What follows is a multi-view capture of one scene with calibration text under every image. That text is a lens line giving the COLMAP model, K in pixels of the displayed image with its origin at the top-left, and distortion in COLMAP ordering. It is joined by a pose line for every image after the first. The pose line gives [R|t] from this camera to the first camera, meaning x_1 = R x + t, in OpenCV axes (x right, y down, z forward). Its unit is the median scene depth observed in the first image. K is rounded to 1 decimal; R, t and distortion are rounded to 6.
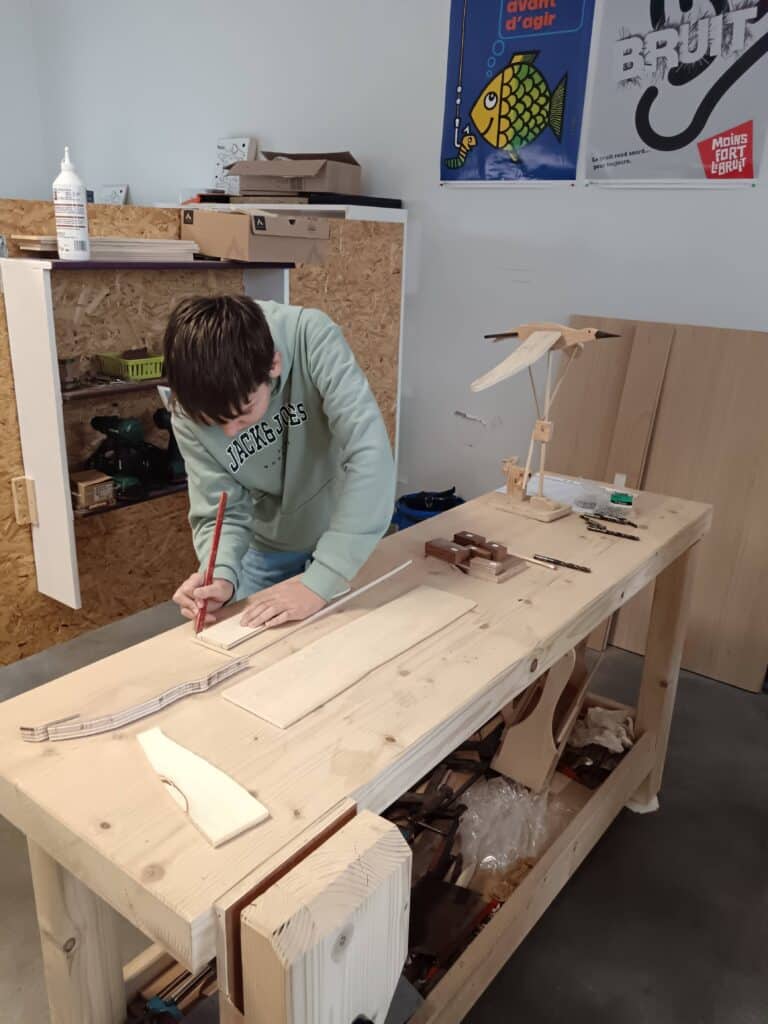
lens RADIAL K [[808.5, 0, 387.4], [0, 808.5, 519.9], [0, 0, 1]] dist [-0.017404, 0.012918]
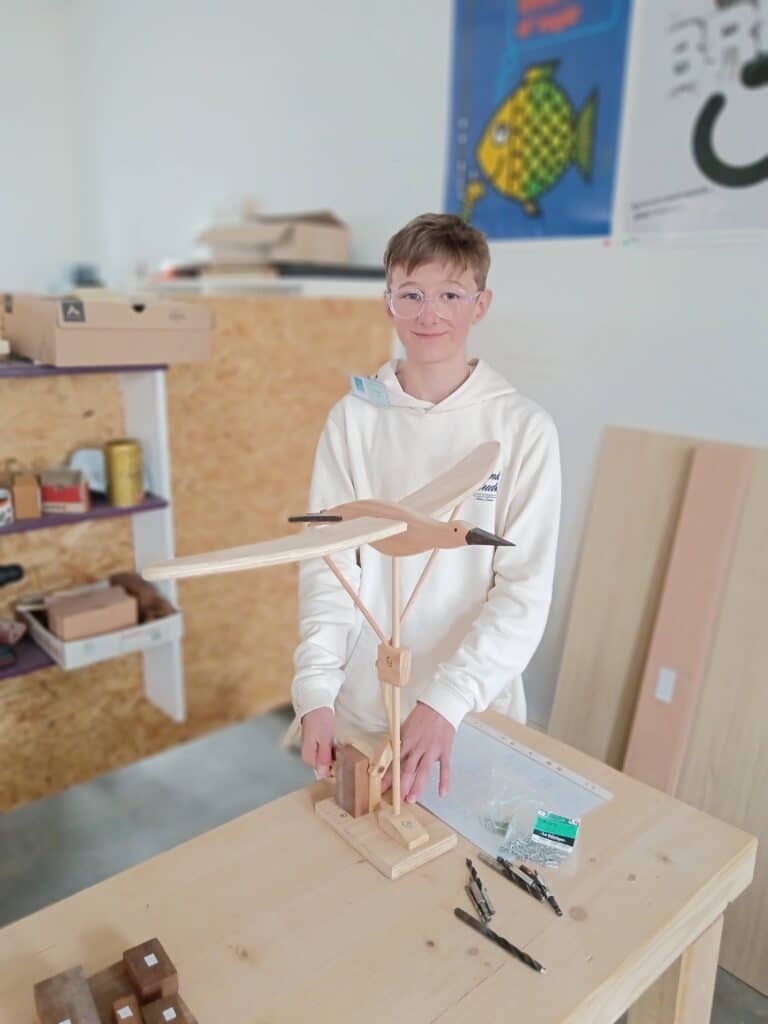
lens RADIAL K [[808.5, 0, 386.6], [0, 808.5, 517.4], [0, 0, 1]] dist [-0.017404, 0.012918]
pose [[0.981582, 0.031660, -0.188402, 0.182703], [-0.045769, 0.996425, -0.071013, -0.122382], [0.185480, 0.078328, 0.979521, 0.304494]]
